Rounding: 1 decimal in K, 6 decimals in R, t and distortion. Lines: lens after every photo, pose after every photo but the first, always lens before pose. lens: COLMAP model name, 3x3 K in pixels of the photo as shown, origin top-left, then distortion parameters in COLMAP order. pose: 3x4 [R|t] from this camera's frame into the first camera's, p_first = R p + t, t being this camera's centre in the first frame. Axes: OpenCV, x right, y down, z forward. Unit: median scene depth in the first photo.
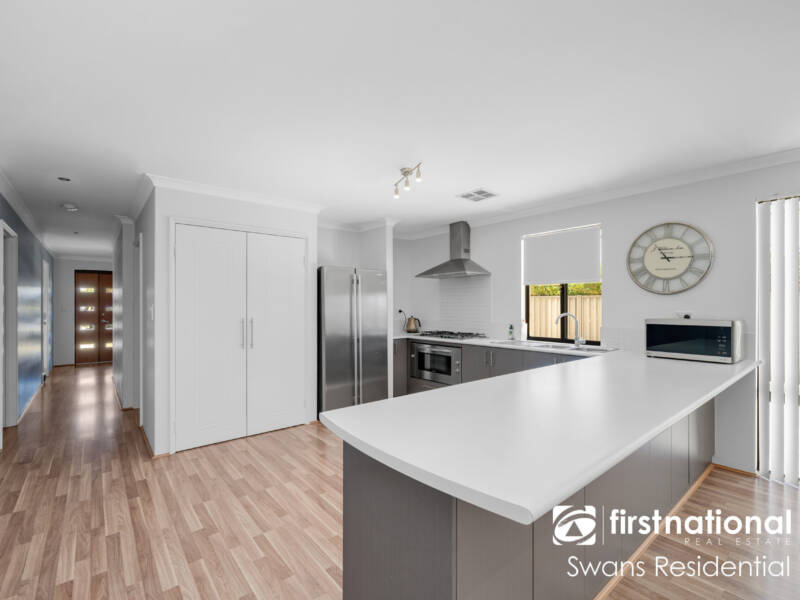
lens RADIAL K [[417.7, 0, 409.6], [0, 417.7, 306.7], [0, 0, 1]] dist [0.019174, 0.000916]
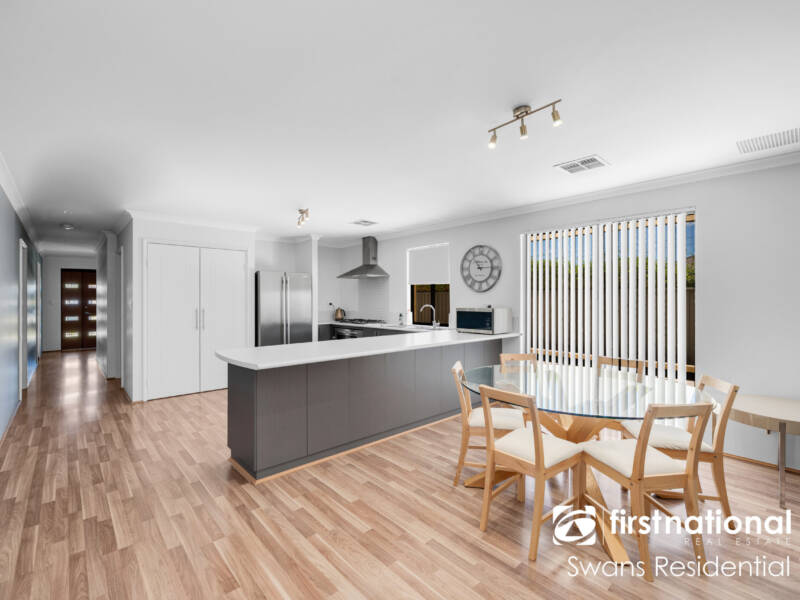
lens RADIAL K [[407.8, 0, 400.0], [0, 407.8, 300.0], [0, 0, 1]] dist [0.036977, -0.000240]
pose [[0.999594, -0.000669, 0.028495, 0.203122], [0.000711, 0.999999, -0.001455, 0.001109], [-0.028494, 0.001475, 0.999593, -0.335364]]
